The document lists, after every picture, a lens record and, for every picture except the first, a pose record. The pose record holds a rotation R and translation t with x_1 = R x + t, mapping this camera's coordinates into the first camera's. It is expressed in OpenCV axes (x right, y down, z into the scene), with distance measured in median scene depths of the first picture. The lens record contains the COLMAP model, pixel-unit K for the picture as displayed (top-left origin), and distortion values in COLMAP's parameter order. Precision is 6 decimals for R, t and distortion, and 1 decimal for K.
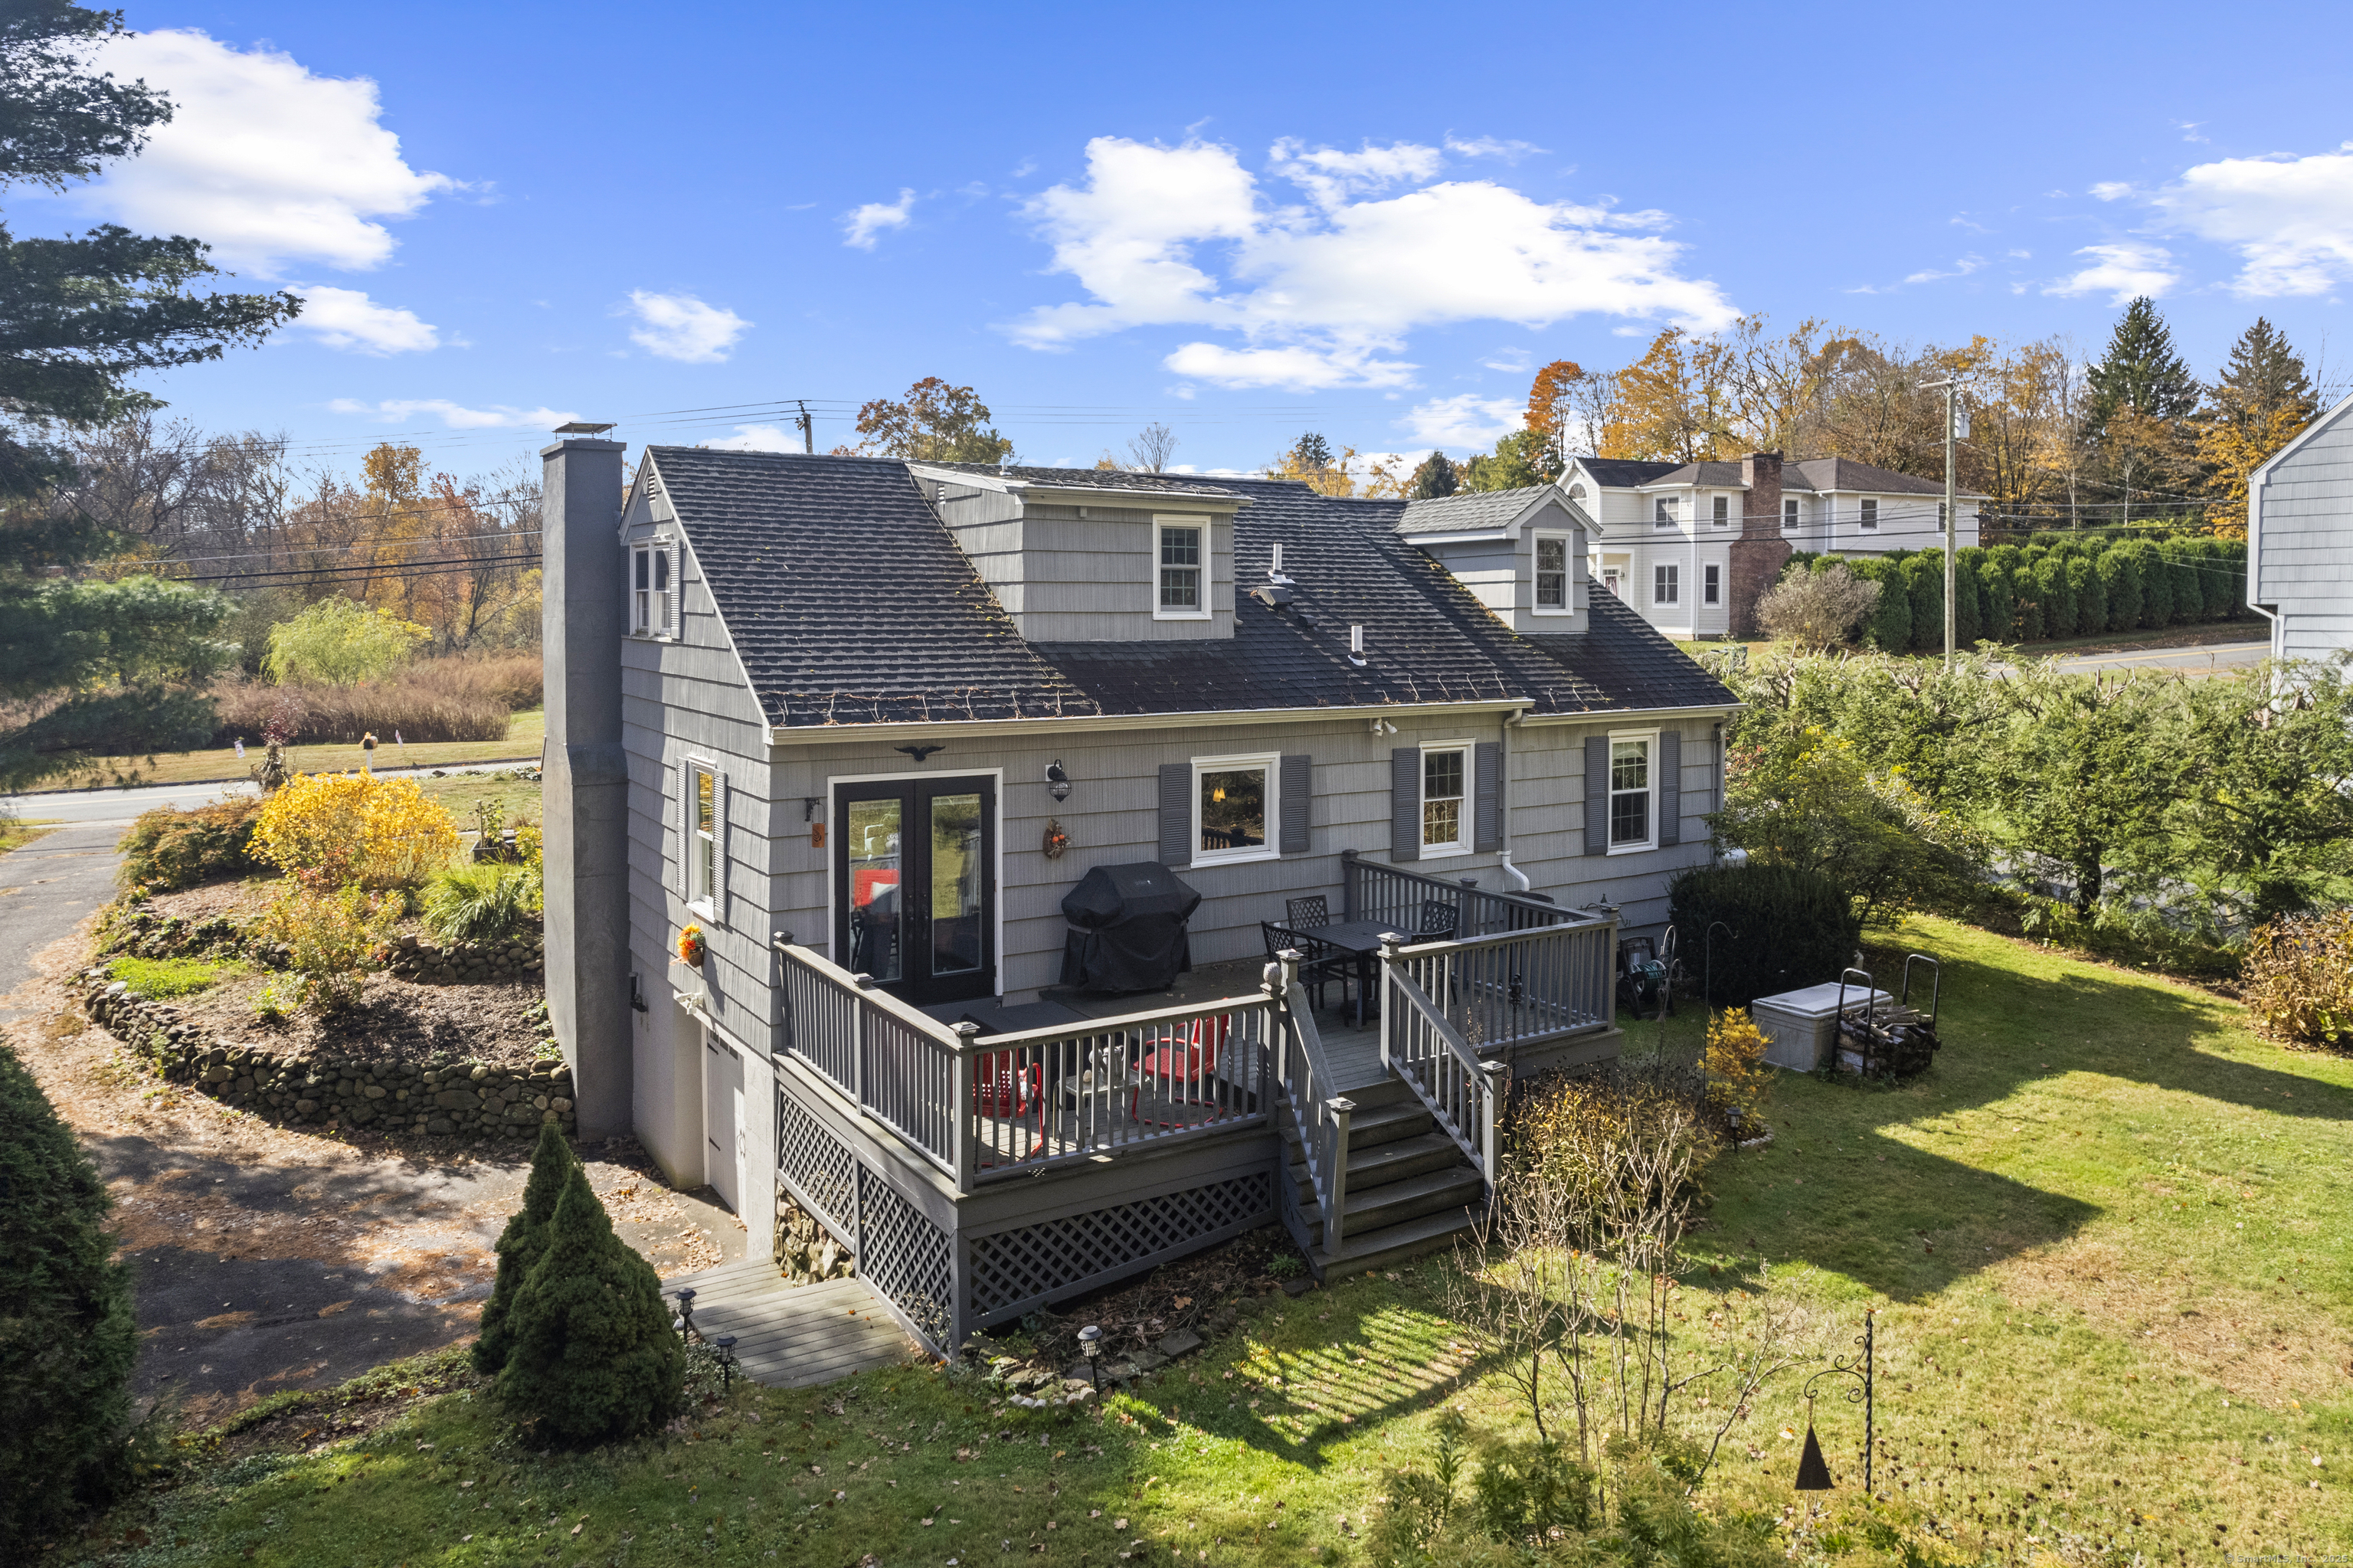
lens RADIAL K [[1507.5, 0, 1175.7], [0, 1507.5, 658.5], [0, 0, 1]] dist [-0.090033, 0.059134]
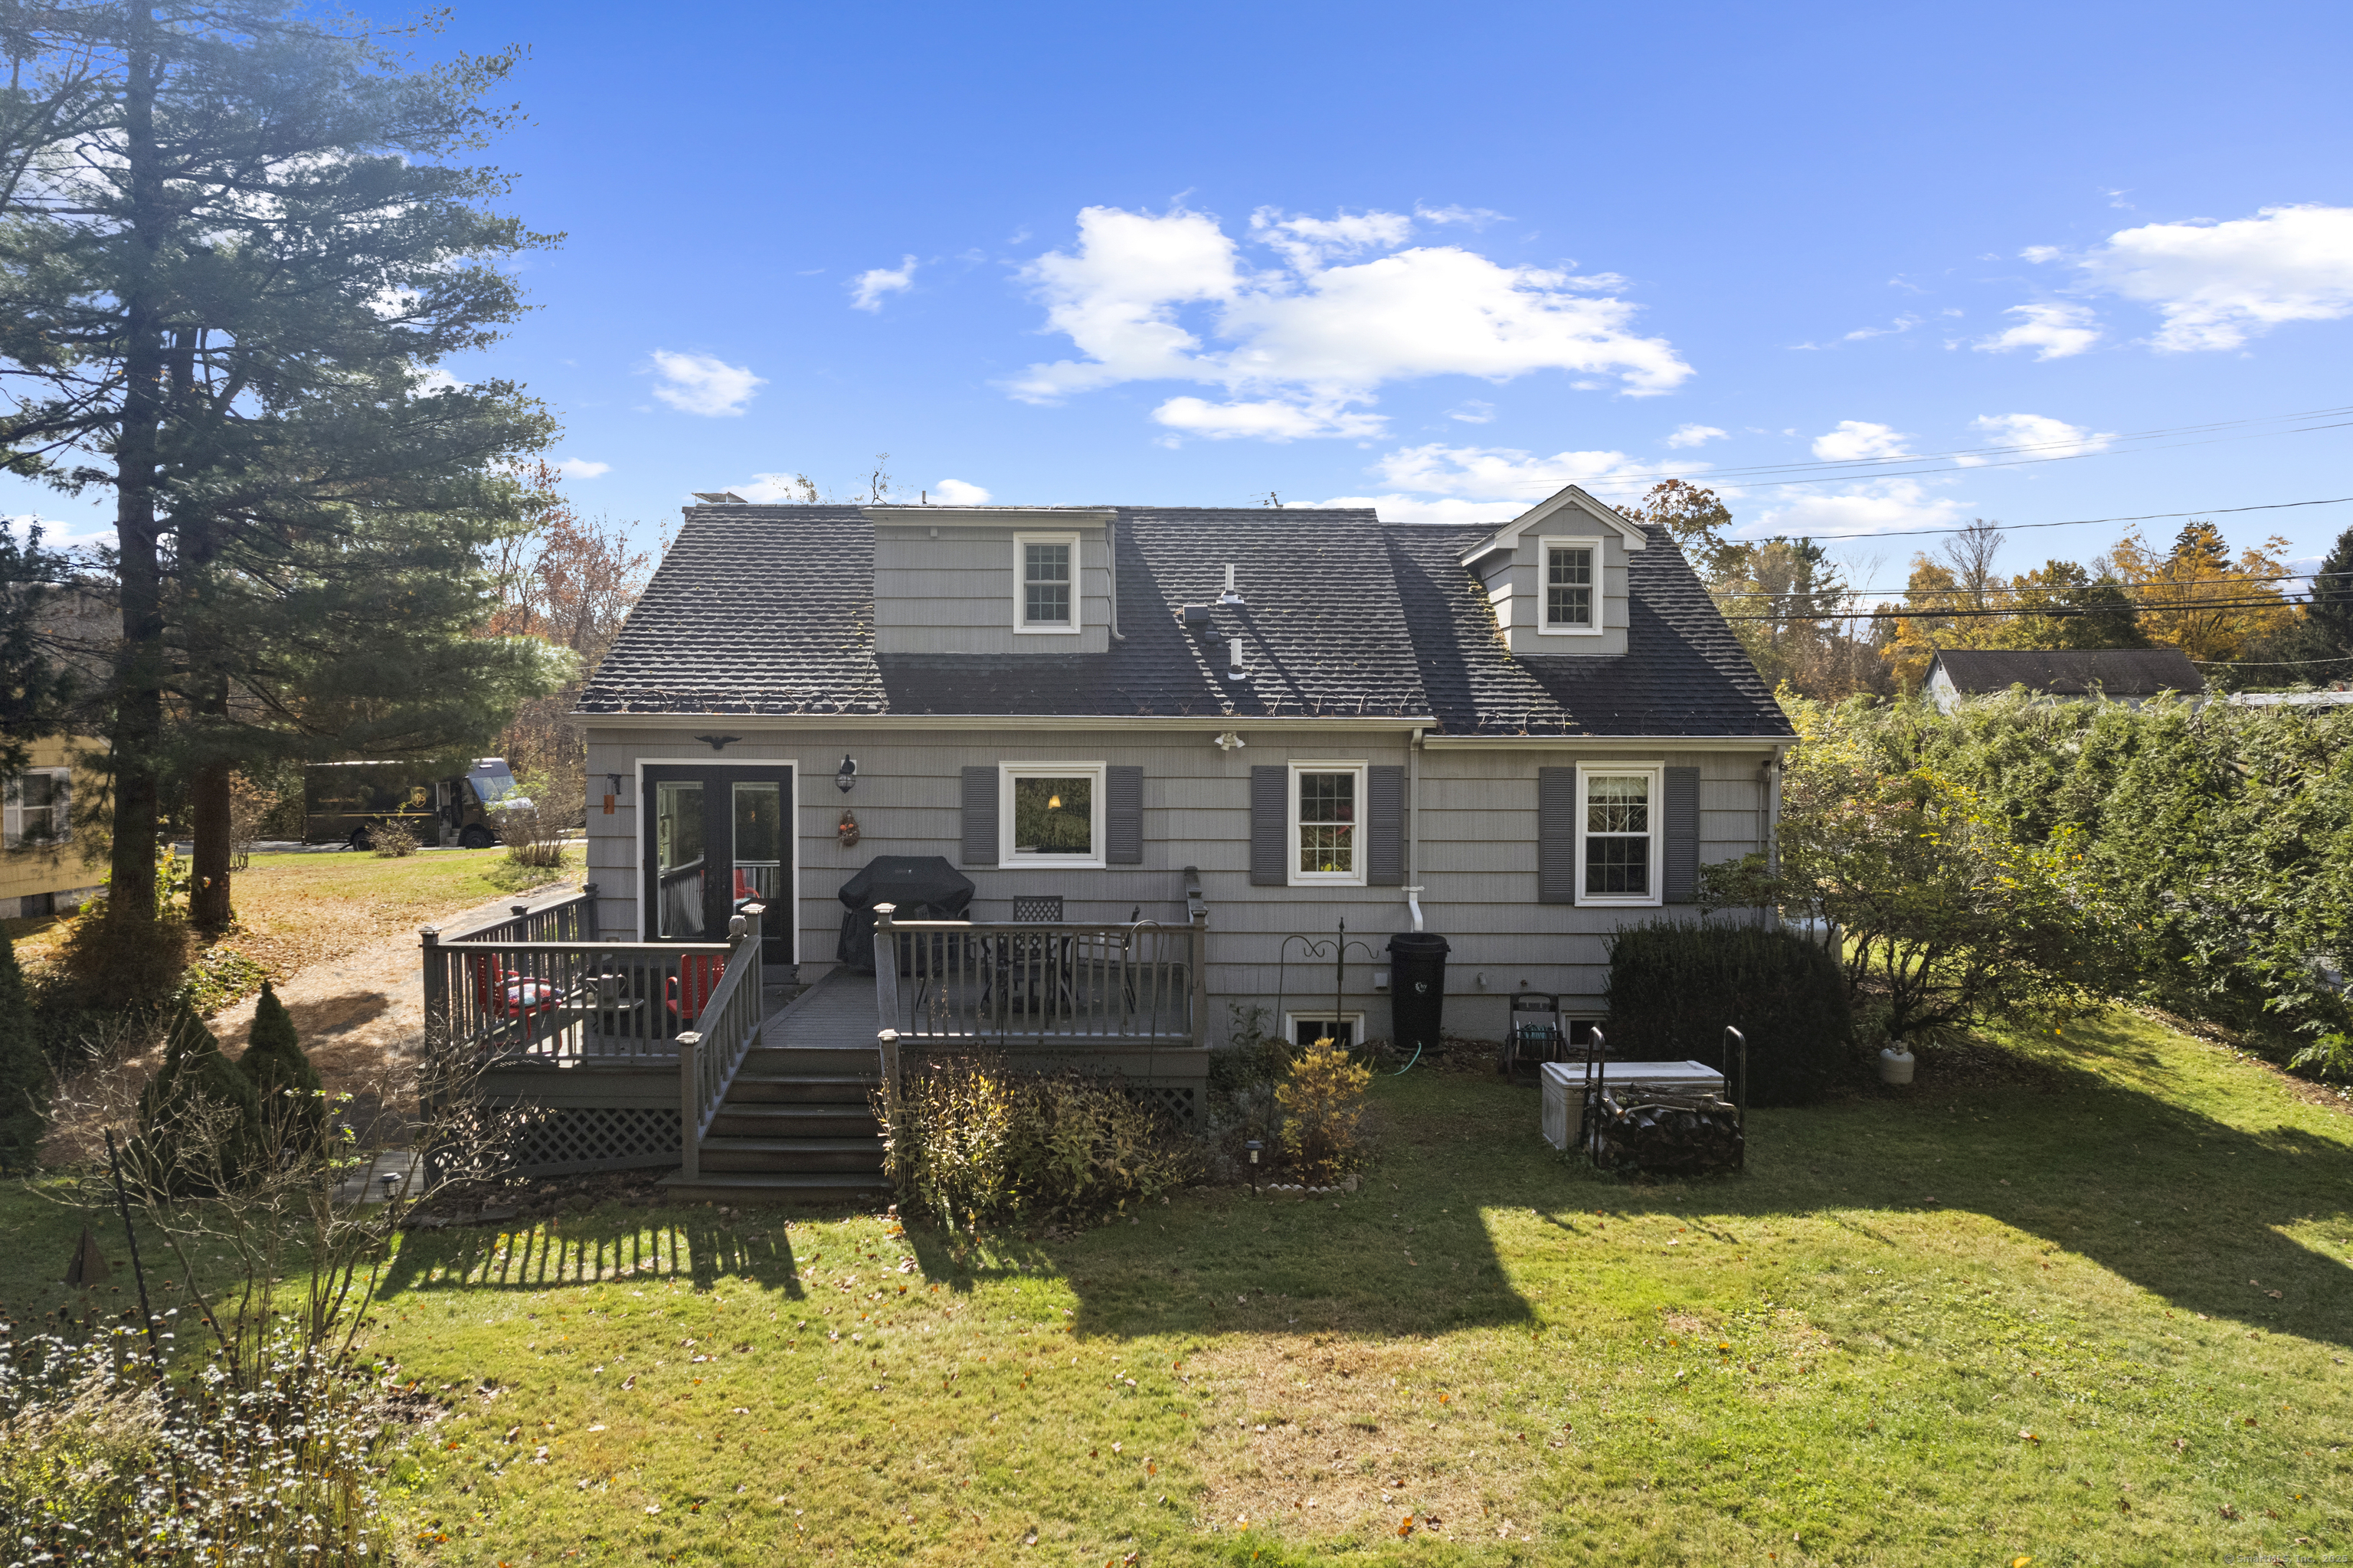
lens RADIAL K [[1477.0, 0, 1176.5], [0, 1477.0, 784.0], [0, 0, 1]] dist [-0.079756, 0.065533]
pose [[0.864118, 0.021398, -0.502834, 0.588459], [-0.017709, 0.999770, 0.012113, 0.063065], [0.502977, -0.001562, 0.864298, 0.174066]]
